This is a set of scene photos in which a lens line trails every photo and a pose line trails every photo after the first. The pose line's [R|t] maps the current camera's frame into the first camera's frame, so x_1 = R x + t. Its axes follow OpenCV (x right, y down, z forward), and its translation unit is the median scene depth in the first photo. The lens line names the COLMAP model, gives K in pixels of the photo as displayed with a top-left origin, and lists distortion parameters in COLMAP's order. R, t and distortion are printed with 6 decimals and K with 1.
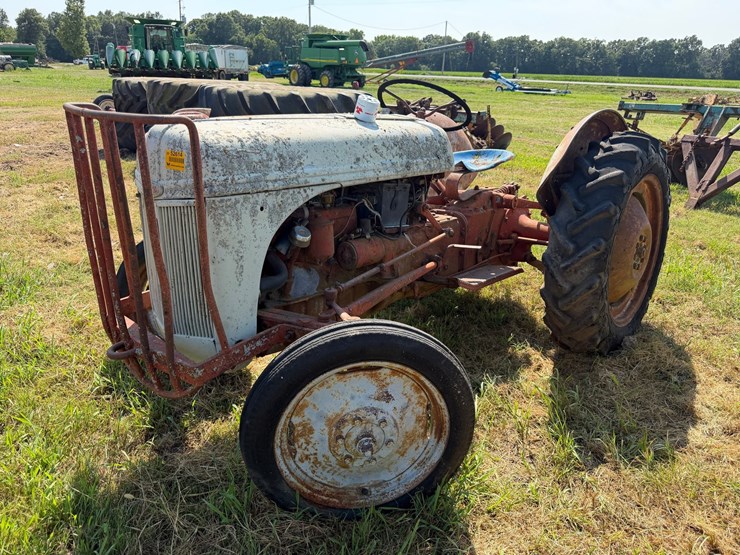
lens RADIAL K [[532.9, 0, 369.1], [0, 532.9, 292.3], [0, 0, 1]] dist [-0.000472, -0.007241]
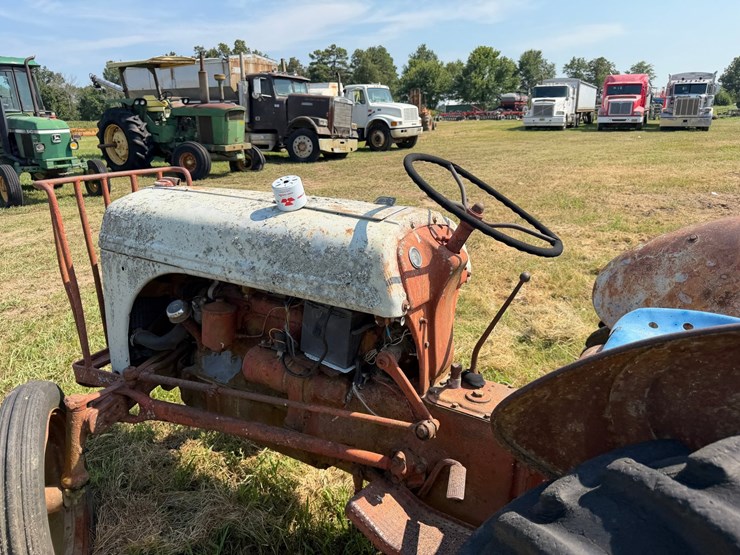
lens RADIAL K [[535.1, 0, 364.7], [0, 535.1, 276.3], [0, 0, 1]] dist [0.050686, -0.066331]
pose [[0.139314, 0.236708, -0.961541, 0.176513], [-0.334516, 0.925178, 0.179289, -0.094121], [0.932036, 0.296673, 0.208073, 0.226853]]
